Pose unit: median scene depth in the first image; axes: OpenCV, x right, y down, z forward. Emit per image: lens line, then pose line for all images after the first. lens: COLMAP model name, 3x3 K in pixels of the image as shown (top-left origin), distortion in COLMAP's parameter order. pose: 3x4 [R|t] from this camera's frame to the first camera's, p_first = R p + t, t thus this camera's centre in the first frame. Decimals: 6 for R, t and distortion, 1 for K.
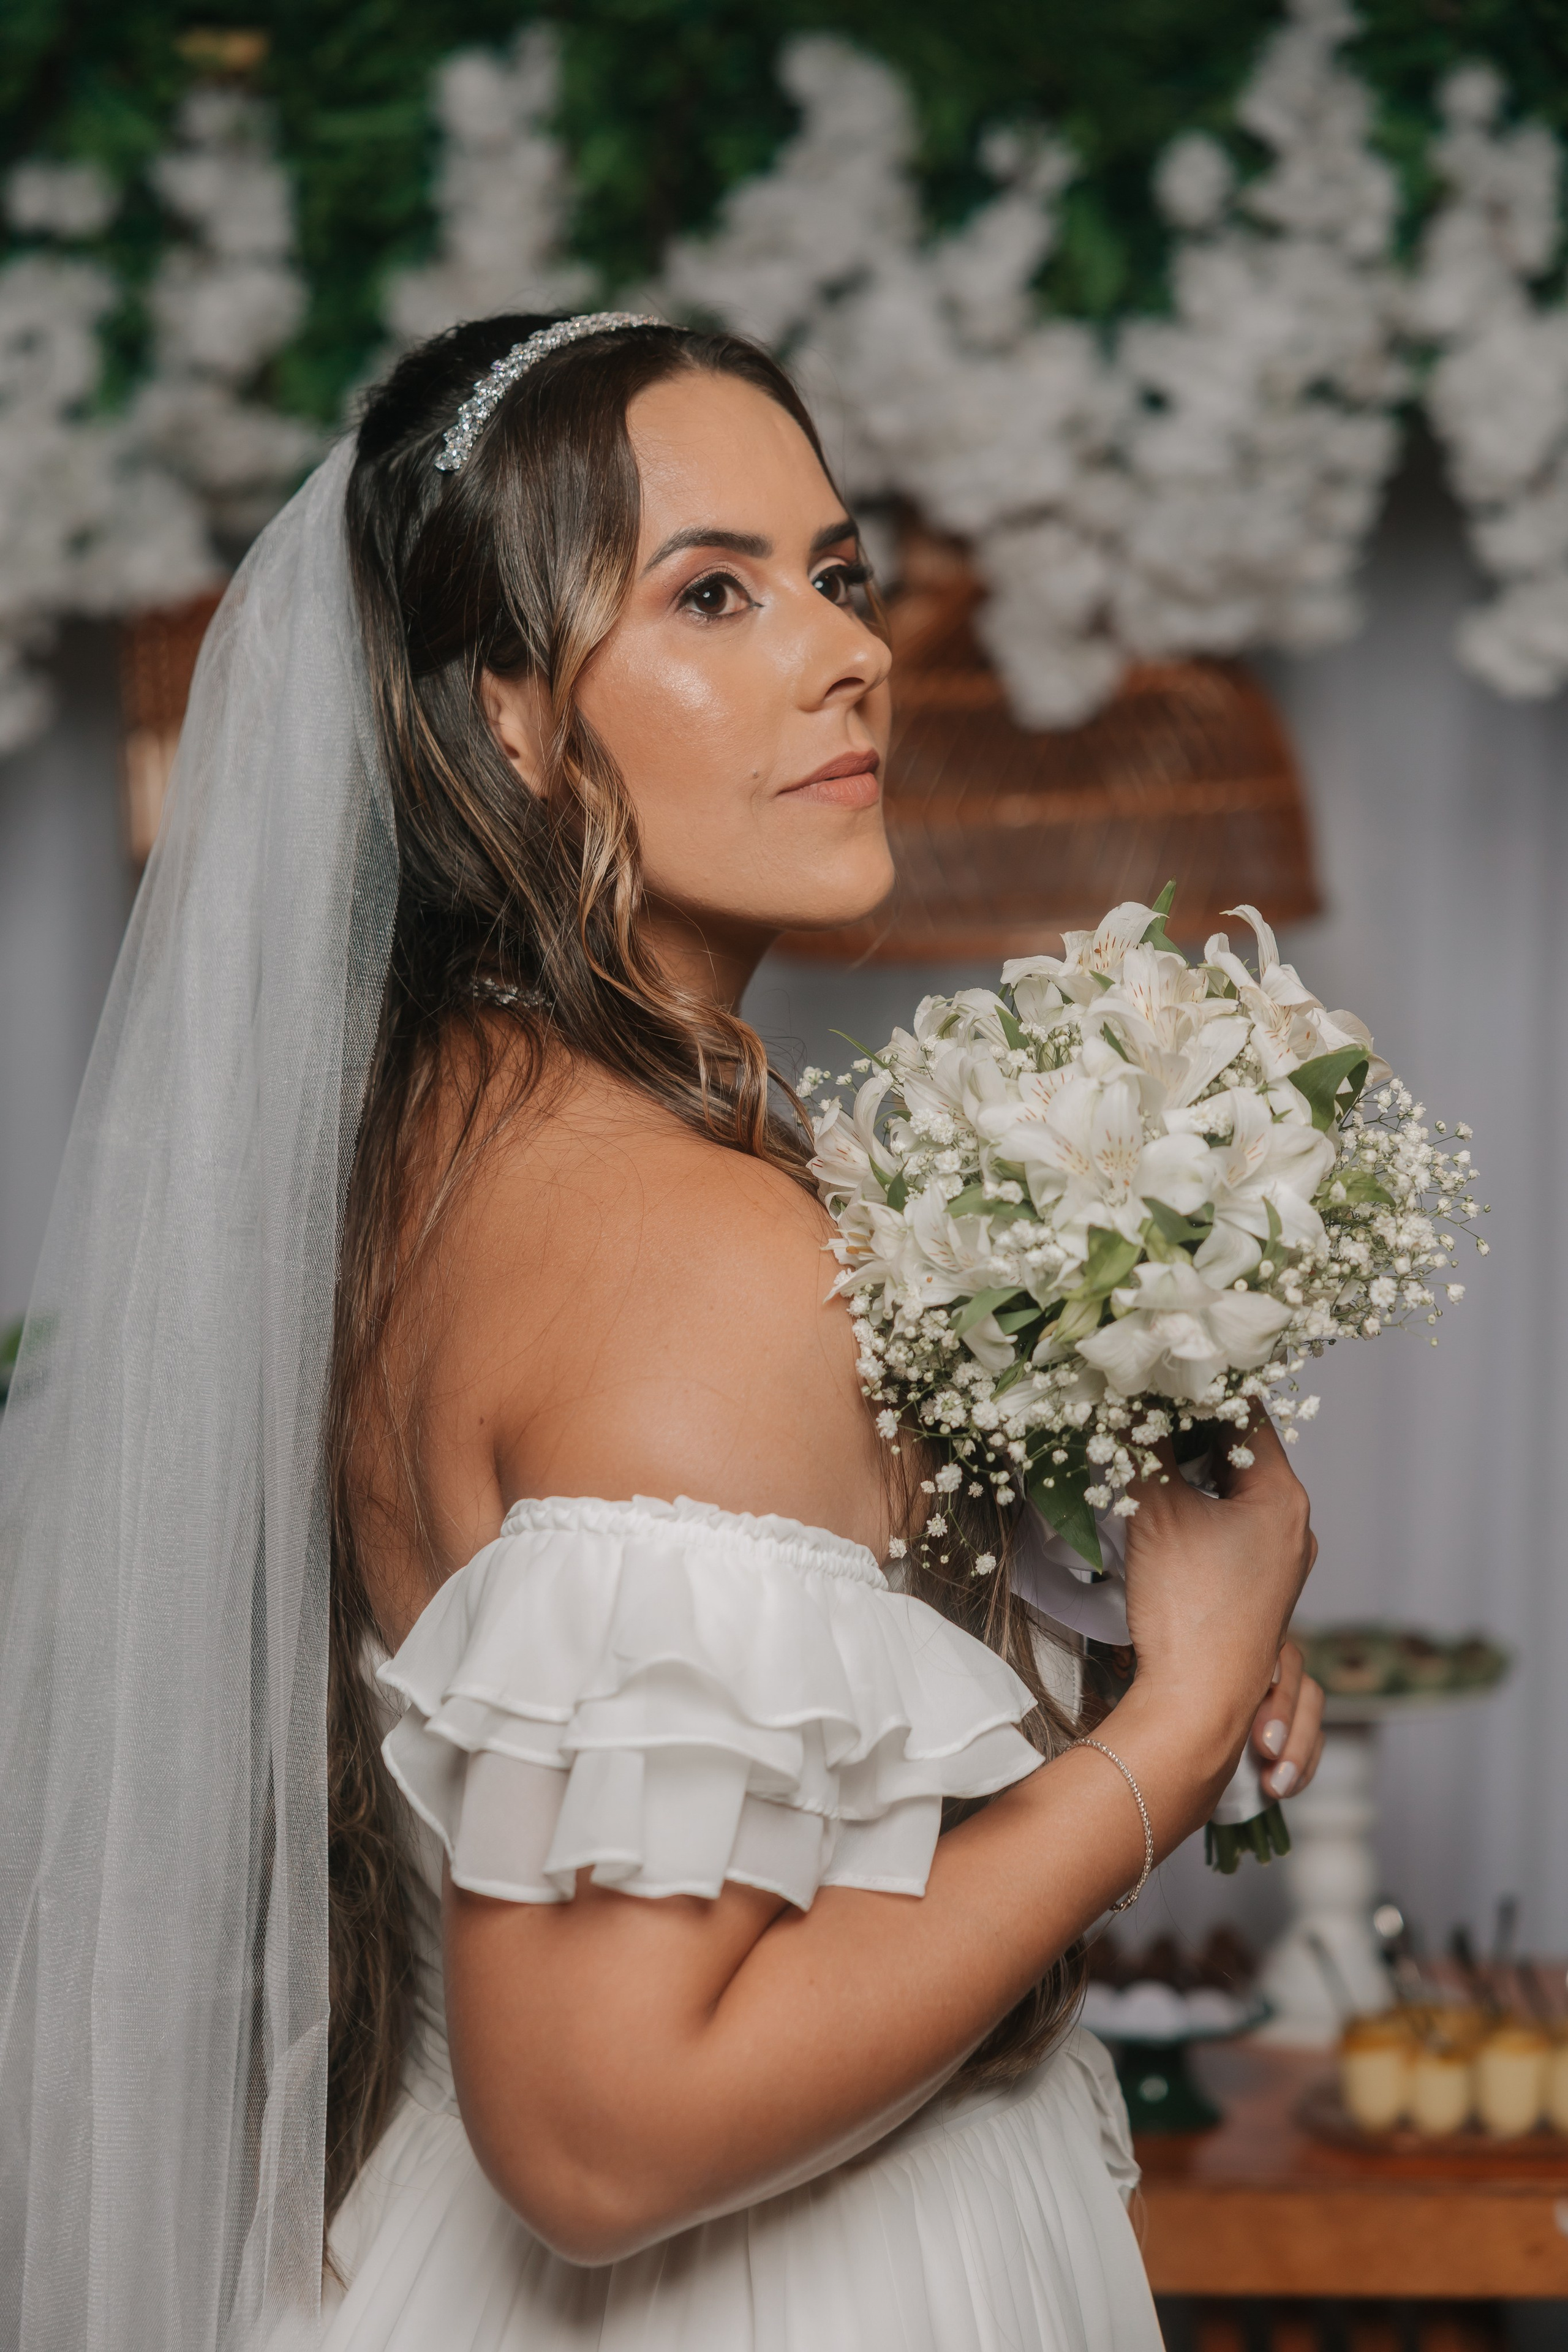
lens RADIAL K [[4533.1, 0, 854.6], [0, 4533.1, 1230.2], [0, 0, 1]] dist [0.015807, 0.000000]
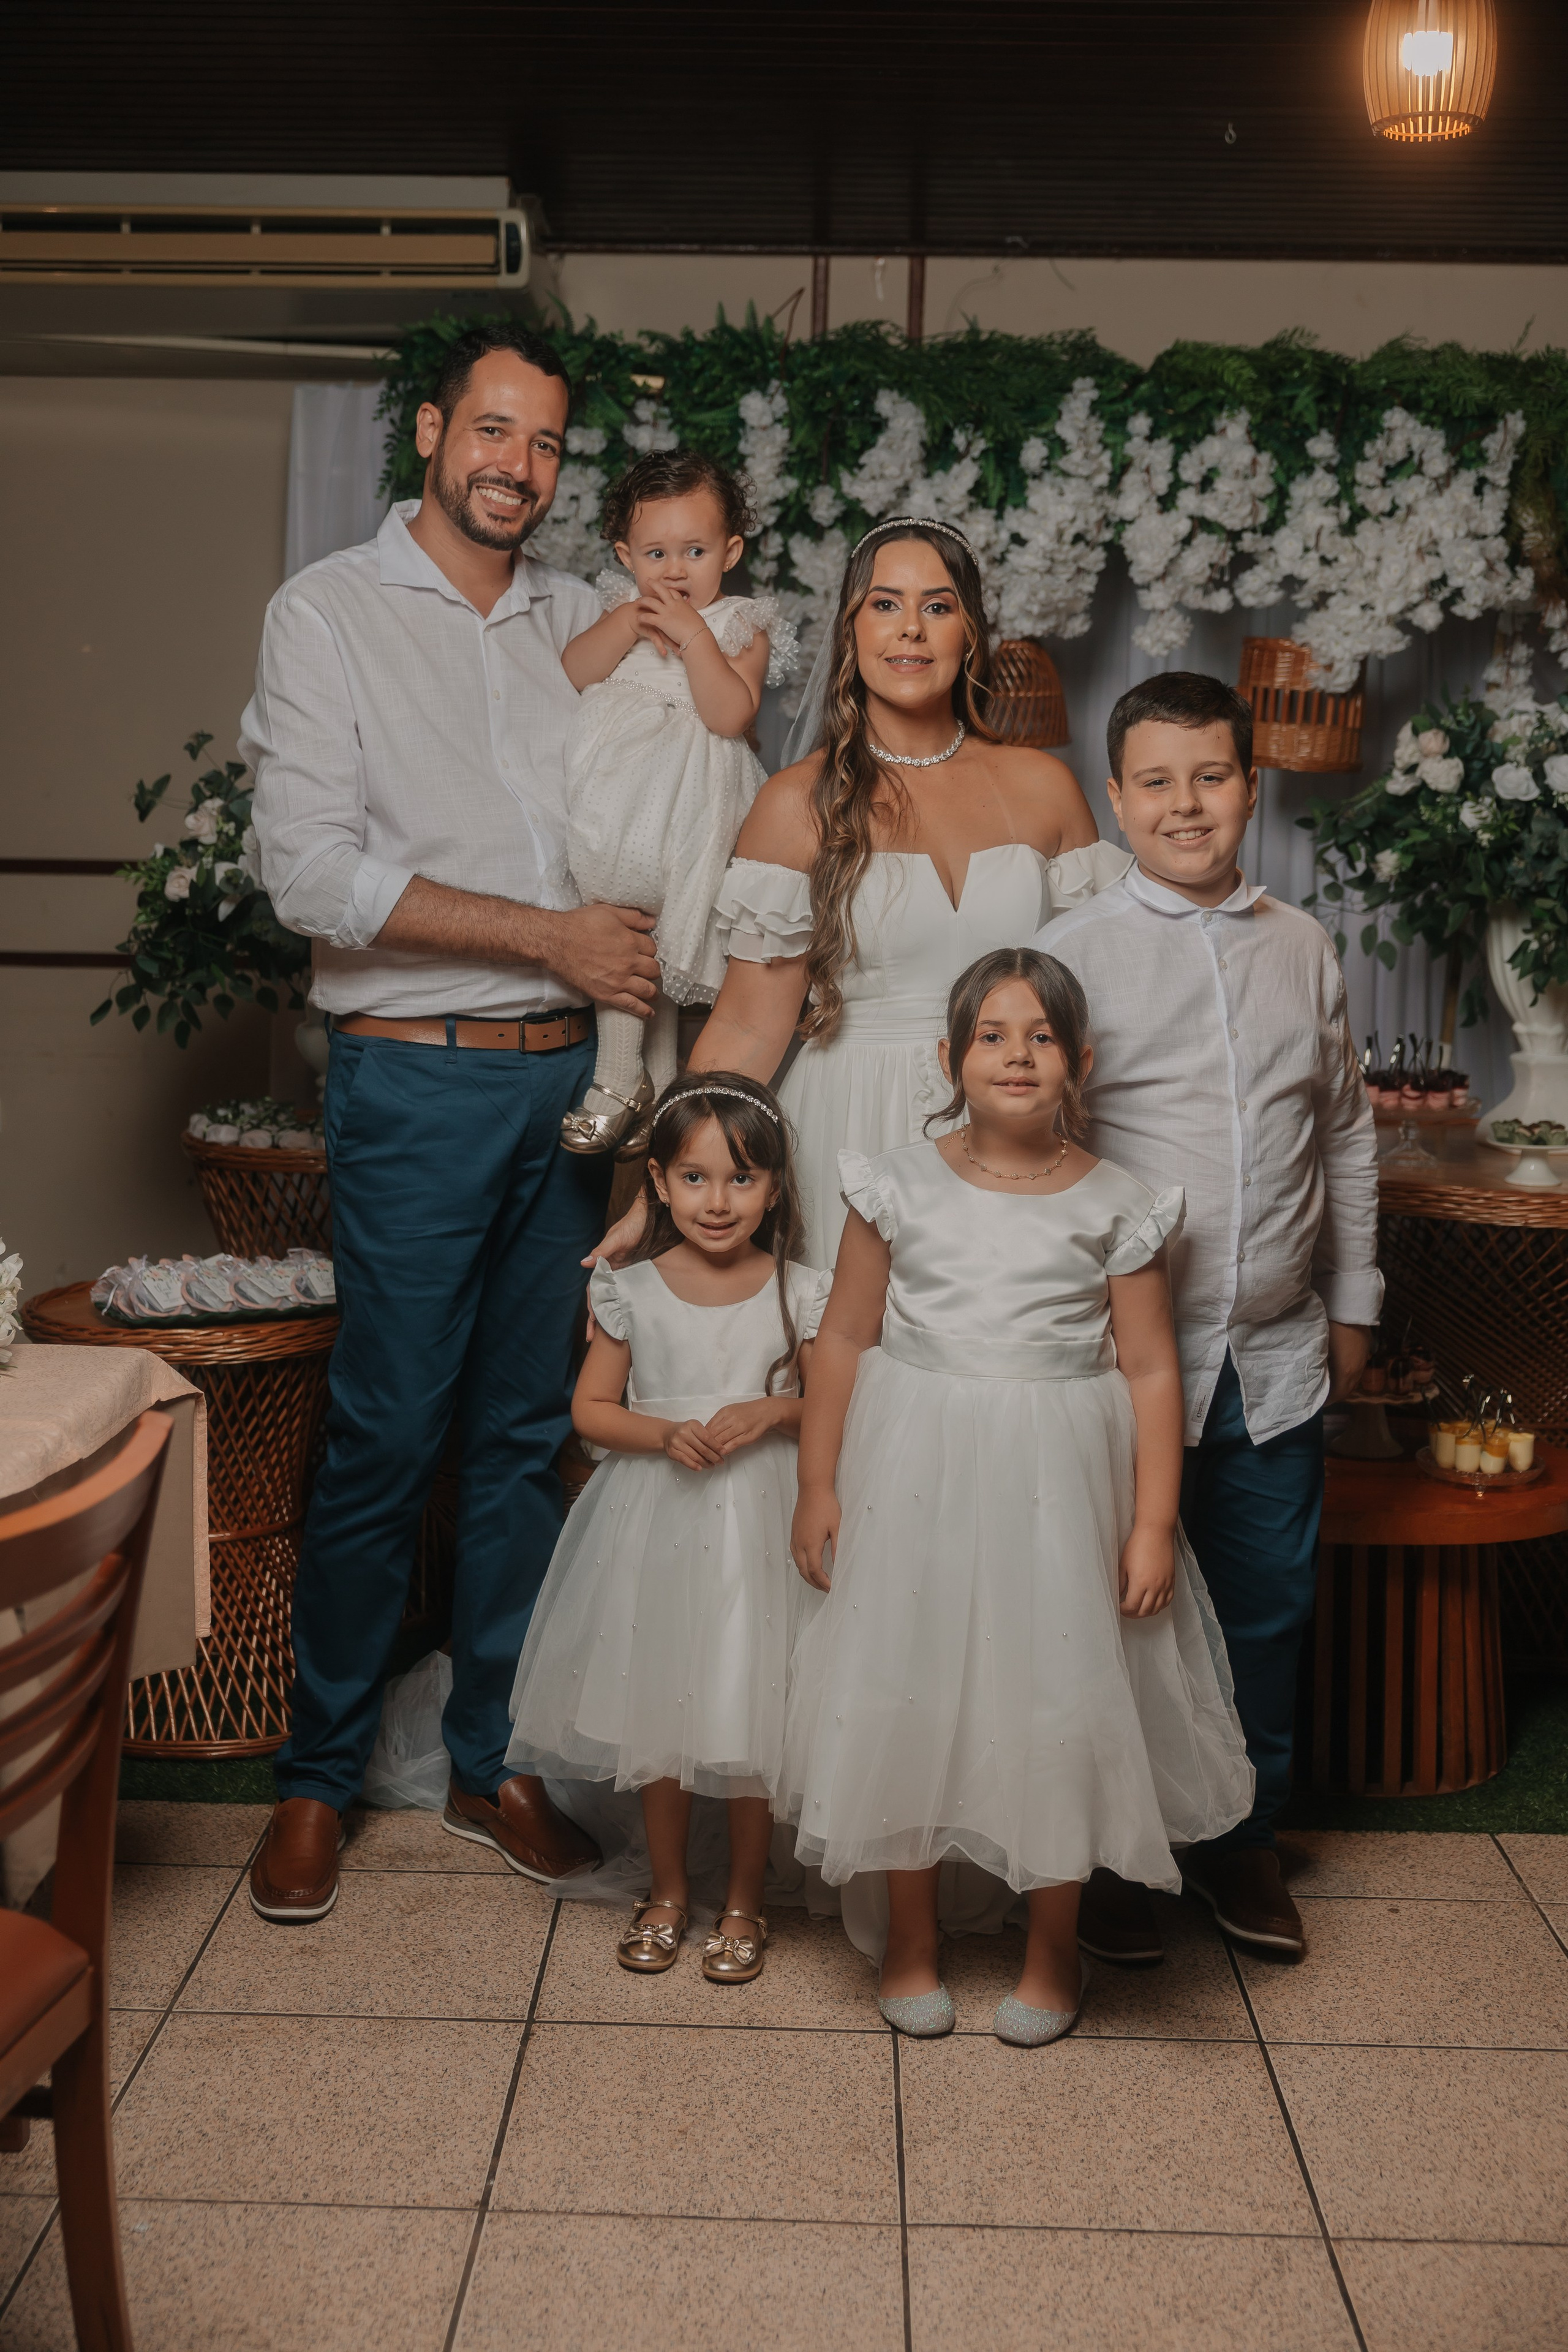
lens RADIAL K [[2668.3, 0, 780.9], [0, 2668.3, 1180.3], [0, 0, 1]] dist [-0.000881, 0.000000]
pose [[0.997417, 0.021979, 0.068388, -0.165887], [-0.026848, 0.997108, 0.071104, 0.079122], [-0.066628, -0.072756, 0.995122, -0.544426]]
